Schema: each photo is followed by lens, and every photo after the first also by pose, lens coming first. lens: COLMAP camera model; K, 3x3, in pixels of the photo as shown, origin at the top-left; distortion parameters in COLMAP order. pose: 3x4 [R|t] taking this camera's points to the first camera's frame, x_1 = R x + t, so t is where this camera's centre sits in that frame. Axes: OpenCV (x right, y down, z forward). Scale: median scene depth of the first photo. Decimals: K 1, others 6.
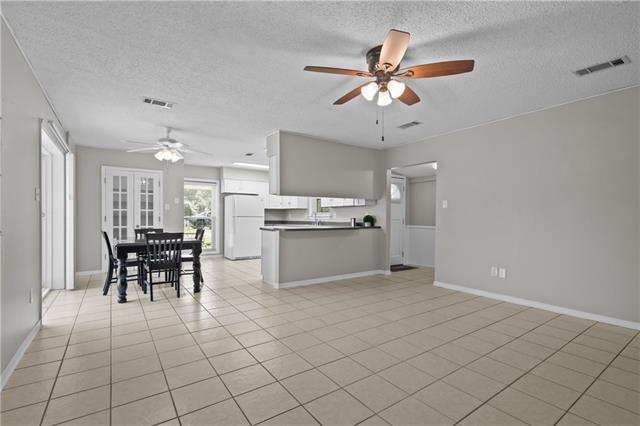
lens RADIAL K [[300.0, 0, 324.3], [0, 300.0, 220.9], [0, 0, 1]] dist [-0.002044, -0.000416]
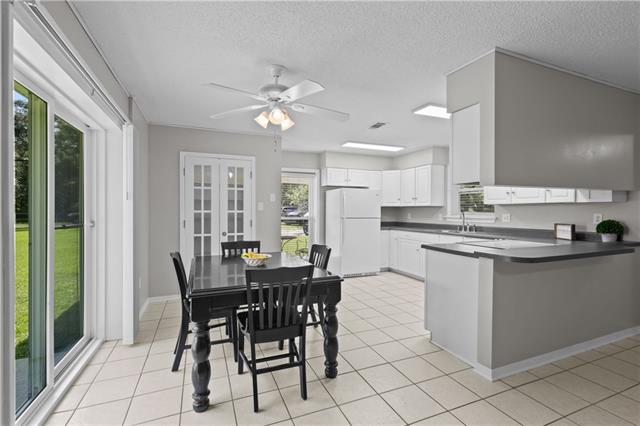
lens RADIAL K [[293.7, 0, 320.0], [0, 293.7, 213.0], [0, 0, 1]] dist [0.001467, -0.000010]
pose [[0.973902, -0.001484, -0.226962, -0.241180], [0.000338, 0.999987, -0.005087, -0.029406], [0.226967, 0.004877, 0.973890, 0.369087]]
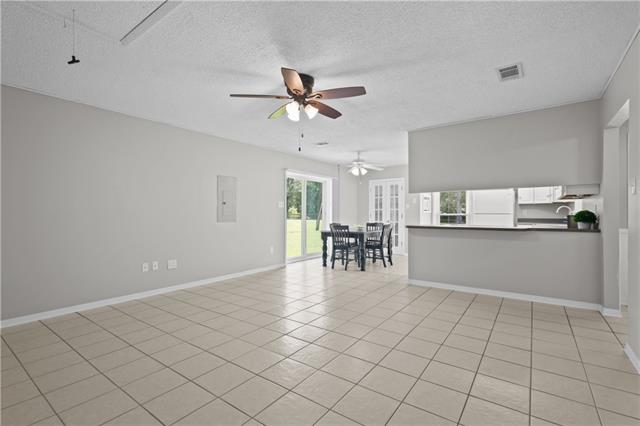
lens RADIAL K [[293.7, 0, 320.0], [0, 293.7, 213.0], [0, 0, 1]] dist [0.001467, -0.000010]
pose [[0.315608, -0.007861, -0.948857, 0.552923], [-0.006835, 0.999921, -0.010557, -0.003666], [0.948865, 0.009818, 0.315529, 0.294869]]
